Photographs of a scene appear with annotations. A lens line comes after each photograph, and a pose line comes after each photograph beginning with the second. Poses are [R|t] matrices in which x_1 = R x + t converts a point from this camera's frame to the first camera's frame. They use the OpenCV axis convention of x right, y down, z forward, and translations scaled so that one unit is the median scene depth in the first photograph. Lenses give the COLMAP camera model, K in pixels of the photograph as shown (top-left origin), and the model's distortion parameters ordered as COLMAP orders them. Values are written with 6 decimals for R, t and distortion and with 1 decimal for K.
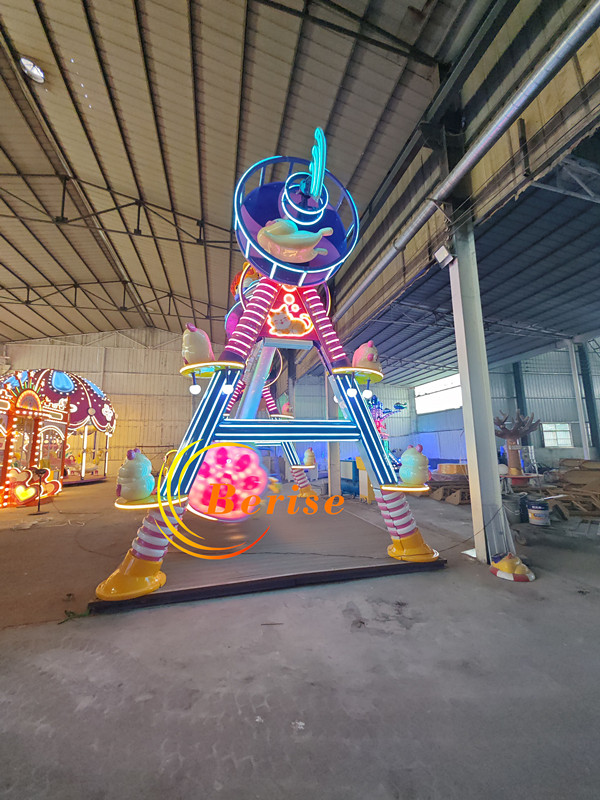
lens RADIAL K [[316.8, 0, 303.1], [0, 316.8, 398.1], [0, 0, 1]] dist [-0.000455, -0.000455]
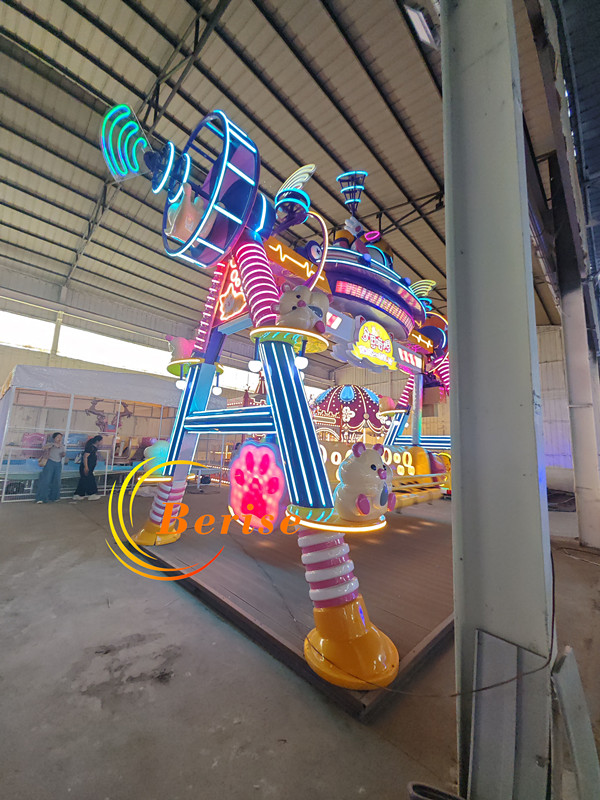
lens RADIAL K [[316.8, 0, 303.1], [0, 316.8, 398.1], [0, 0, 1]] dist [-0.000455, -0.000455]
pose [[0.511996, -0.093901, -0.853840, 1.041814], [0.080114, 0.994894, -0.061374, 0.137797], [0.855244, -0.036982, 0.516905, 0.908183]]
